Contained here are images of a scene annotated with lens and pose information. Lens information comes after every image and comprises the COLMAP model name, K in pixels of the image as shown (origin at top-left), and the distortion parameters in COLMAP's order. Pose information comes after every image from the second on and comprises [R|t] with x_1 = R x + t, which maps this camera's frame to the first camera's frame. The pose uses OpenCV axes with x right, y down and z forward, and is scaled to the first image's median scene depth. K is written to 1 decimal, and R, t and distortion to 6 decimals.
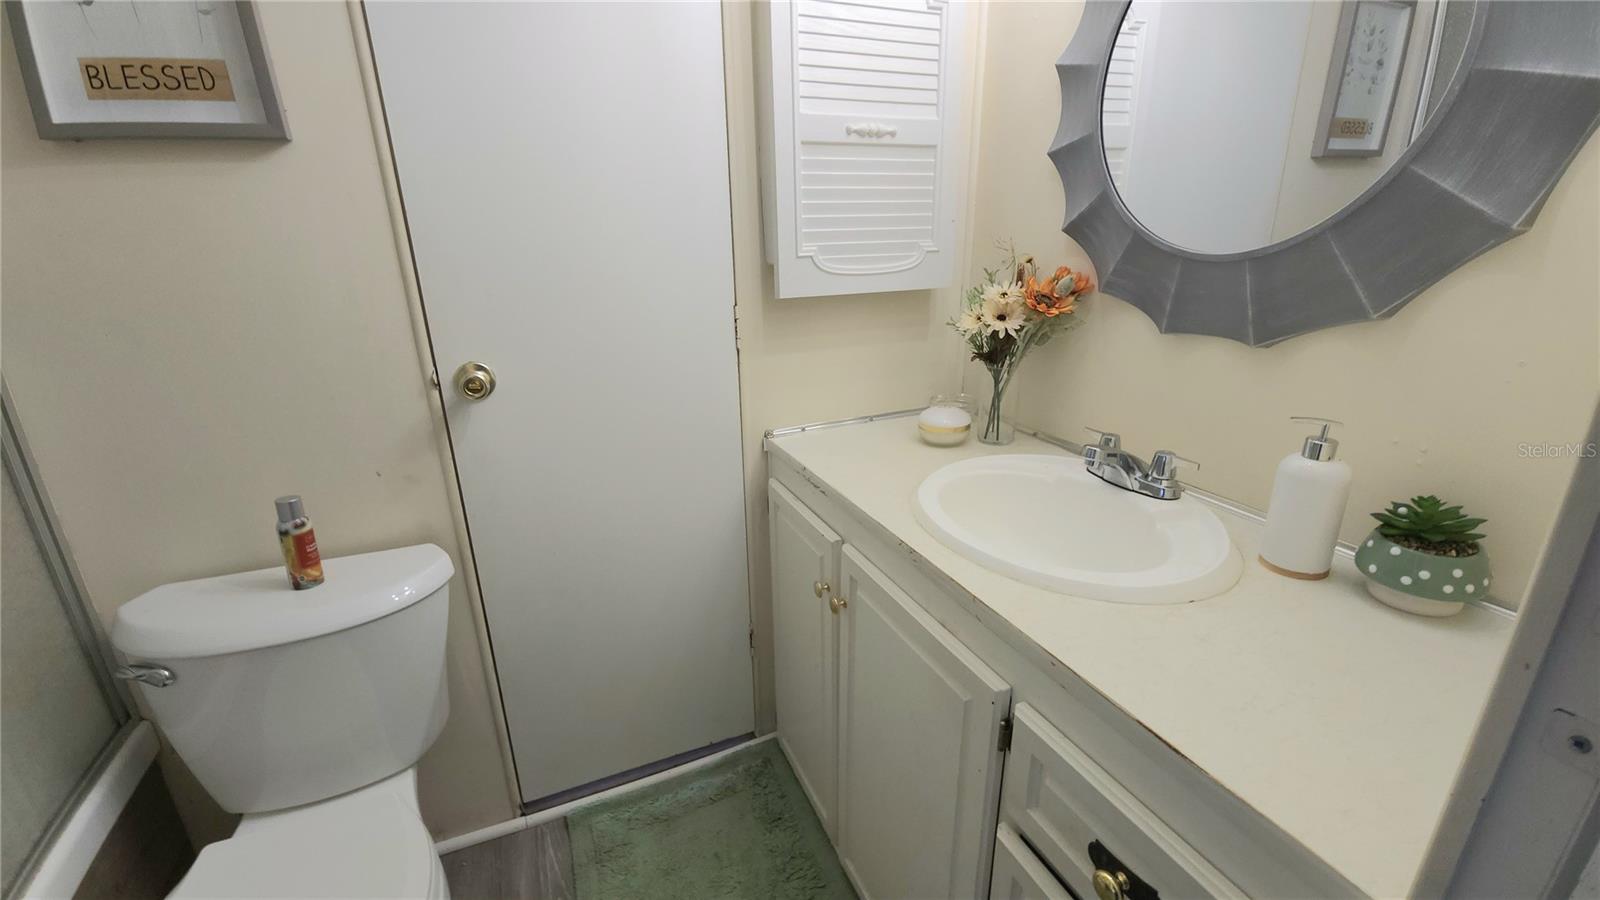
lens RADIAL K [[662.0, 0, 801.0], [0, 662.0, 455.1], [0, 0, 1]] dist [0.000088, 0.000695]
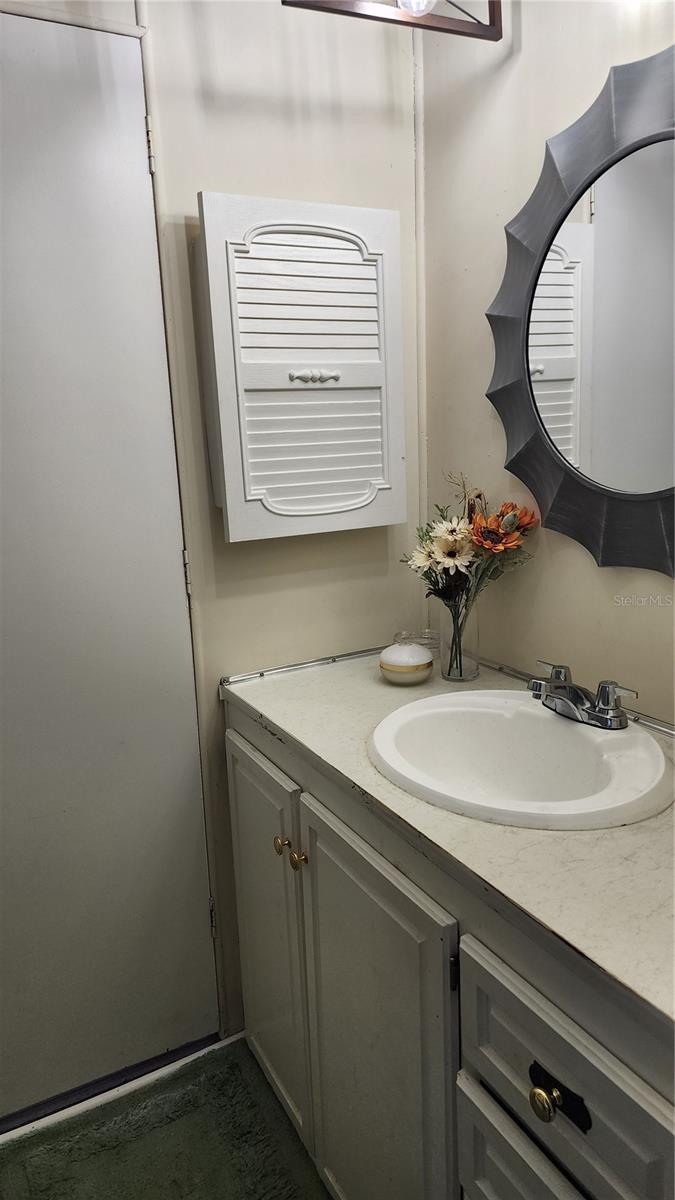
lens RADIAL K [[788.3, 0, 330.3], [0, 788.3, 600.8], [0, 0, 1]] dist [0.109186, -0.109993]
pose [[0.996789, -0.039773, 0.069498, 0.033185], [0.048337, 0.990820, -0.126247, 0.004652], [-0.063839, 0.129201, 0.989561, -0.162619]]
